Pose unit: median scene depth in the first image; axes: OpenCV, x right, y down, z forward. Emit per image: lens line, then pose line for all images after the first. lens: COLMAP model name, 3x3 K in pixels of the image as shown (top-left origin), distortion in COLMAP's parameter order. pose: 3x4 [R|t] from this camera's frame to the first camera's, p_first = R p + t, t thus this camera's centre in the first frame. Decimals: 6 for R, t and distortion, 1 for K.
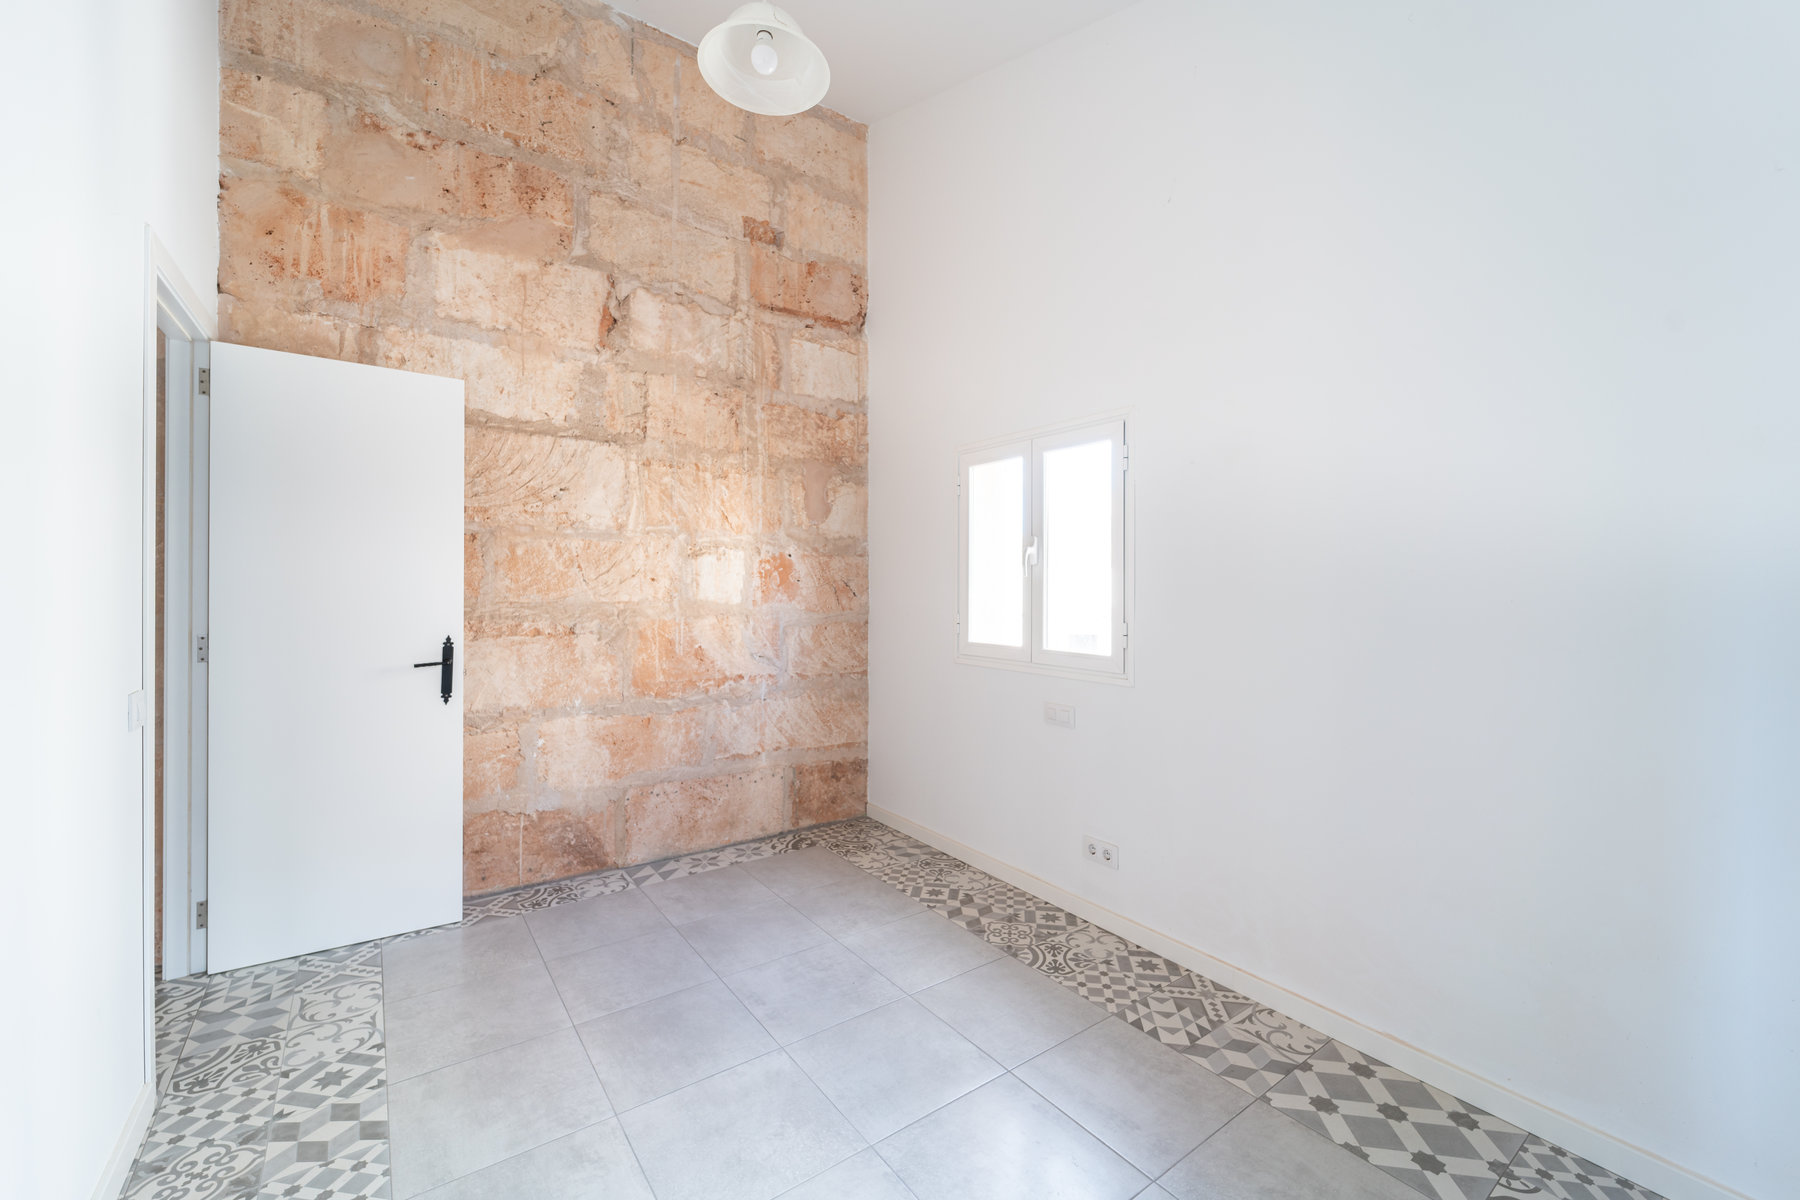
lens RADIAL K [[749.7, 0, 923.2], [0, 749.7, 583.2], [0, 0, 1]] dist [-0.000794, -0.001716]
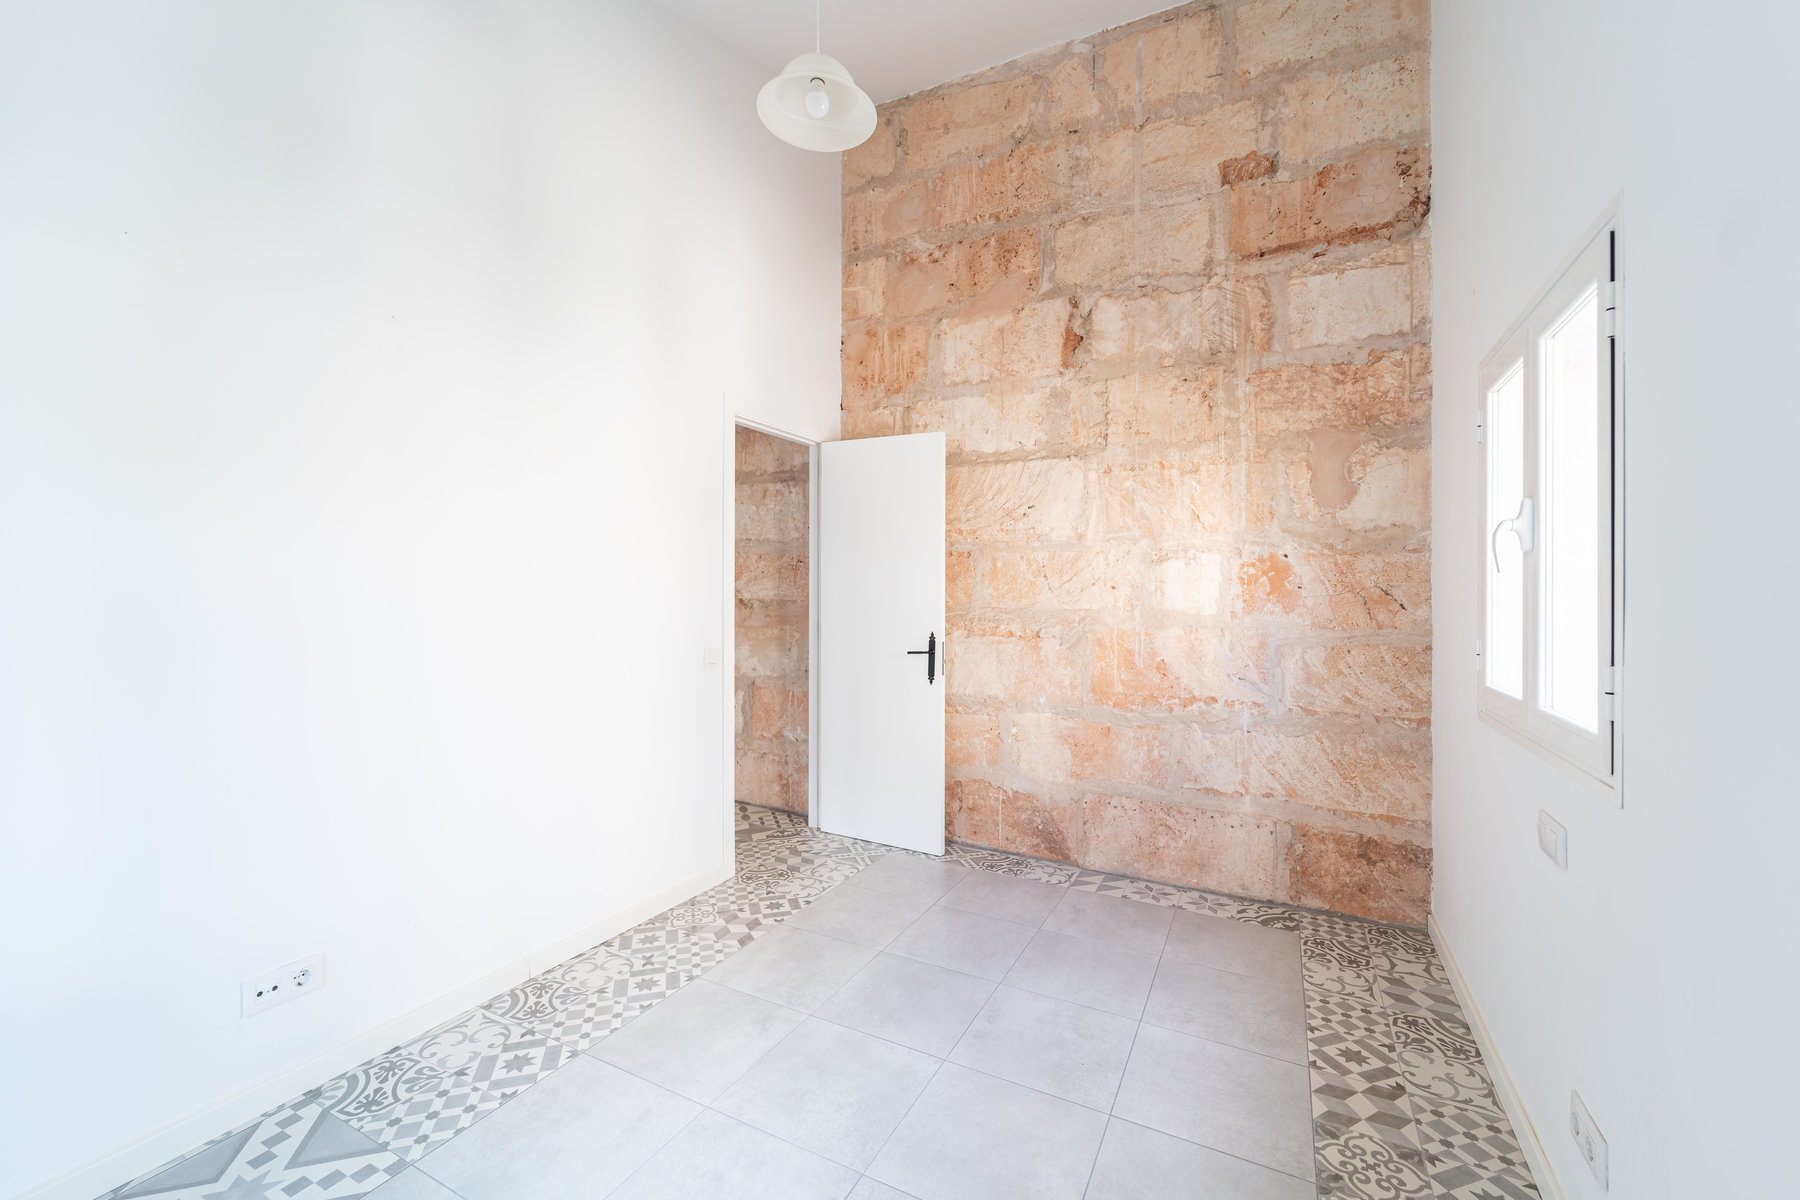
lens RADIAL K [[749.7, 0, 891.9], [0, 749.7, 597.4], [0, 0, 1]] dist [-0.000794, -0.001716]
pose [[0.402335, 0.000947, -0.915492, 0.441672], [-0.002314, 0.999997, 0.000017, 0.009245], [0.915490, 0.002112, 0.402336, 0.350189]]
